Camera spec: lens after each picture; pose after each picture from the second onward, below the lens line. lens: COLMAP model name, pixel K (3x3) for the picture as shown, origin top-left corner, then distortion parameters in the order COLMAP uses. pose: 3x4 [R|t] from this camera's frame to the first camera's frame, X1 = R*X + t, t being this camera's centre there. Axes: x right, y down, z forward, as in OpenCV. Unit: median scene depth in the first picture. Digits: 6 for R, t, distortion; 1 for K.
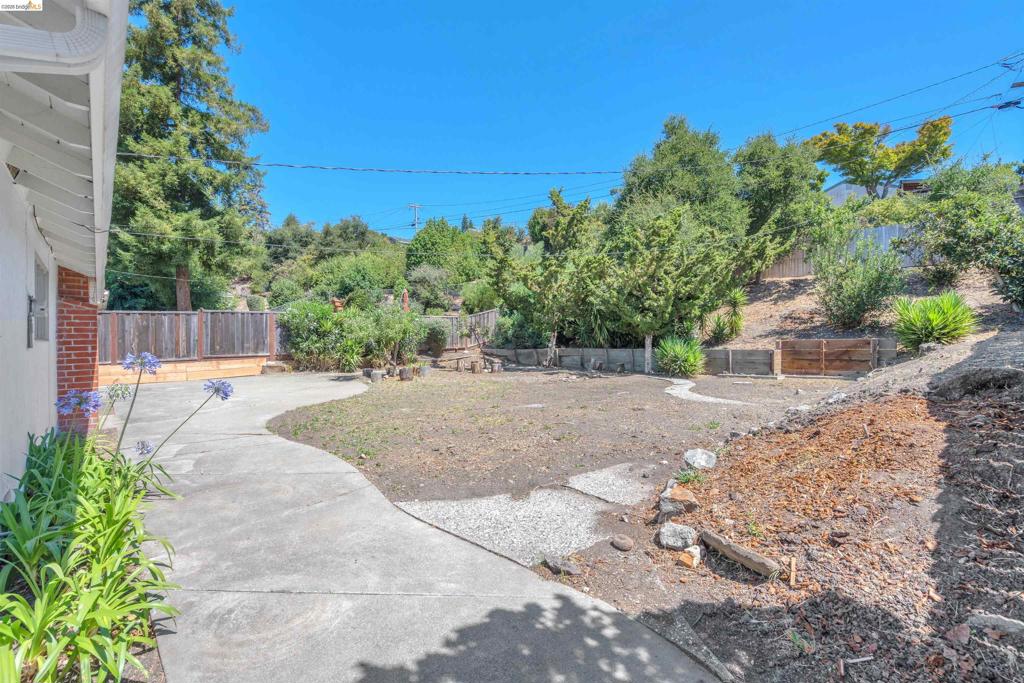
lens RADIAL K [[464.2, 0, 513.1], [0, 464.2, 347.0], [0, 0, 1]] dist [-0.000181, -0.000305]
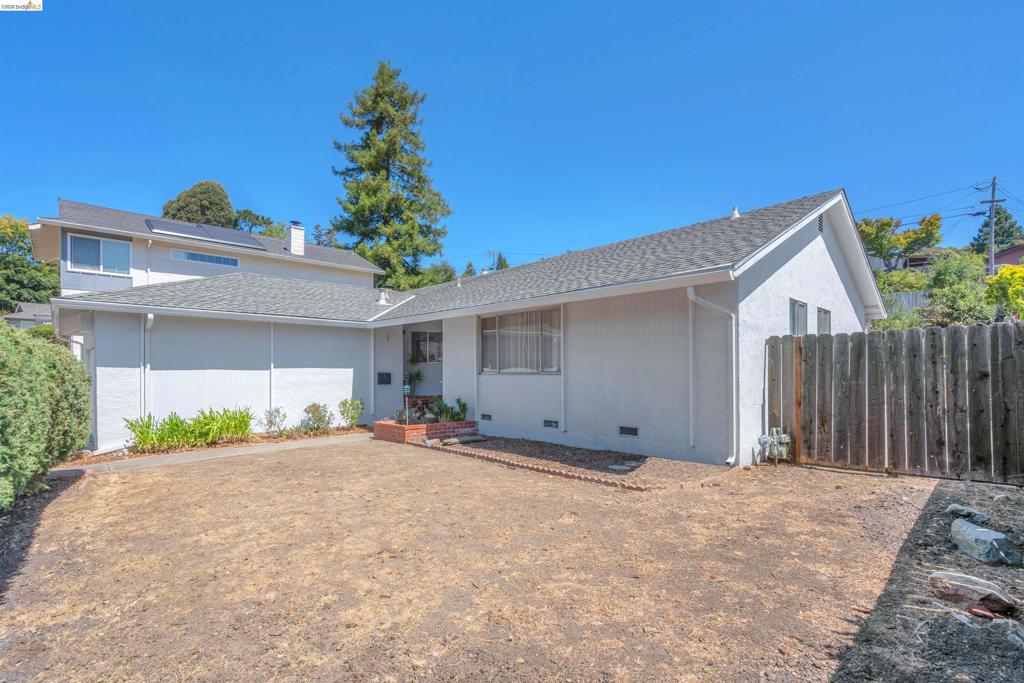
lens RADIAL K [[464.2, 0, 503.9], [0, 464.2, 374.6], [0, 0, 1]] dist [-0.000181, -0.000305]
pose [[0.999580, -0.001615, 0.028919, -0.545453], [0.001449, 0.999982, 0.005751, 0.009332], [-0.028928, -0.005707, 0.999565, -0.491525]]
